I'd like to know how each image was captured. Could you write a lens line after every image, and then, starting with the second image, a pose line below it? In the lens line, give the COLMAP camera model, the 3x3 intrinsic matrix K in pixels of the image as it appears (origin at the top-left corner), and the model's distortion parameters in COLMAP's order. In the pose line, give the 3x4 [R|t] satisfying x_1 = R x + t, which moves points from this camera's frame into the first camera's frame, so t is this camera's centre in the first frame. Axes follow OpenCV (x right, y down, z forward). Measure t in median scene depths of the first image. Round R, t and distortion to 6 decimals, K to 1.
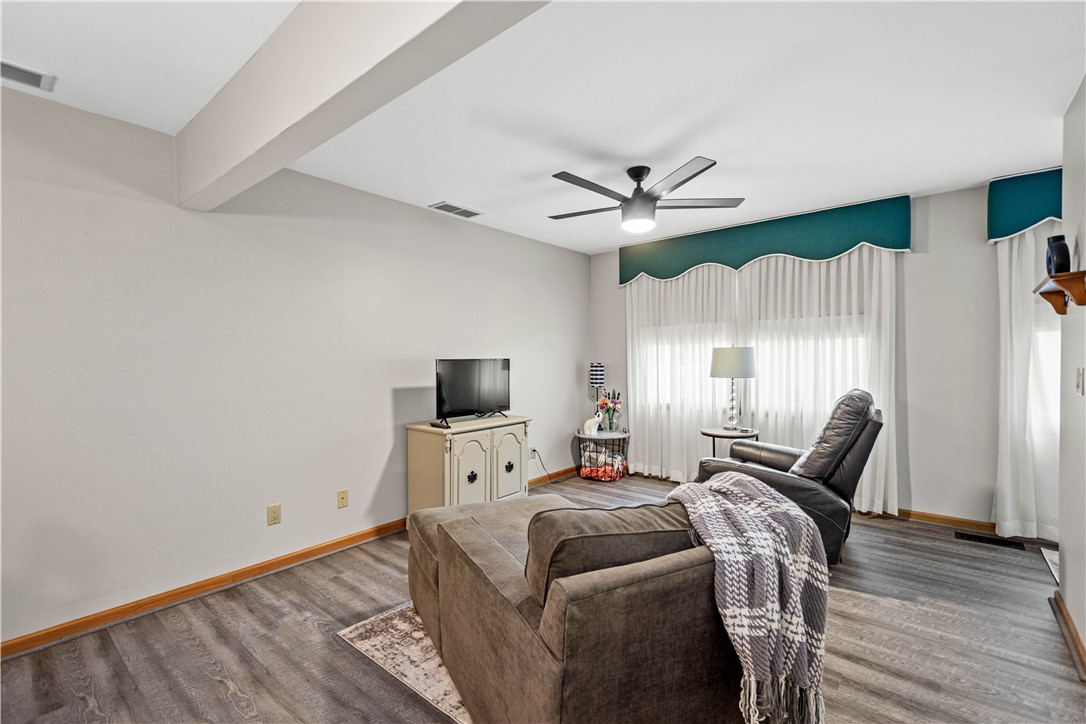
lens RADIAL K [[477.5, 0, 544.9], [0, 477.5, 363.1], [0, 0, 1]] dist [0.005074, -0.000179]
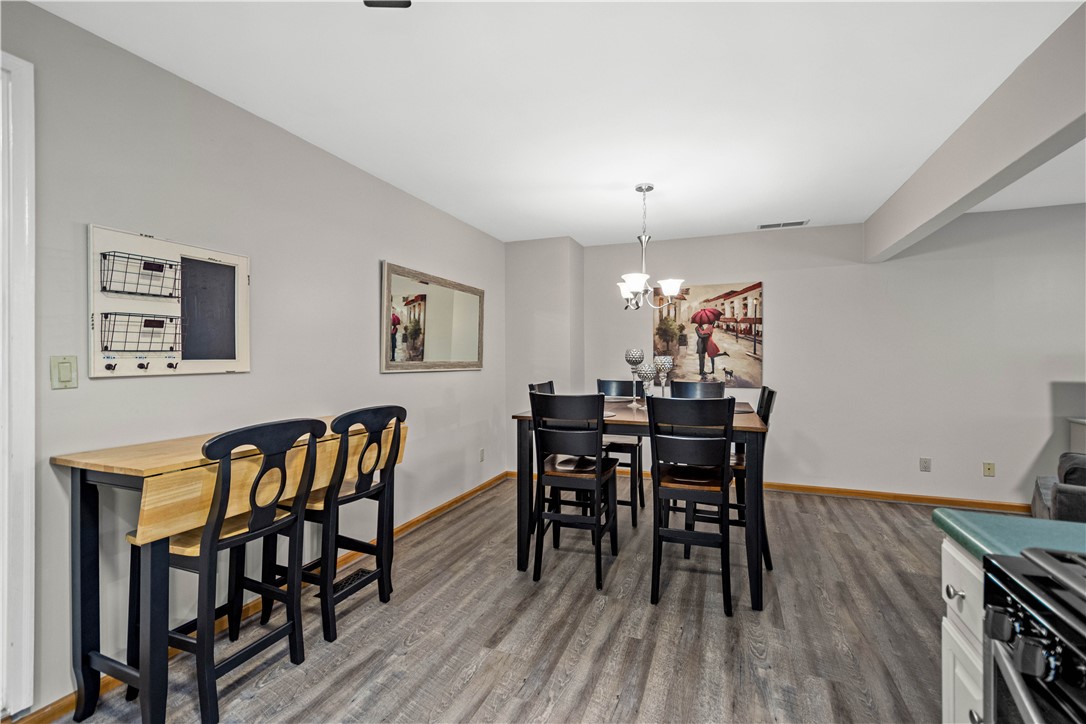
lens RADIAL K [[477.5, 0, 541.5], [0, 477.5, 359.0], [0, 0, 1]] dist [0.005074, -0.000179]
pose [[0.306553, 0.011158, -0.951788, 0.509630], [-0.015700, 0.999855, 0.006665, 0.014311], [0.951724, 0.012900, 0.306684, -0.614468]]
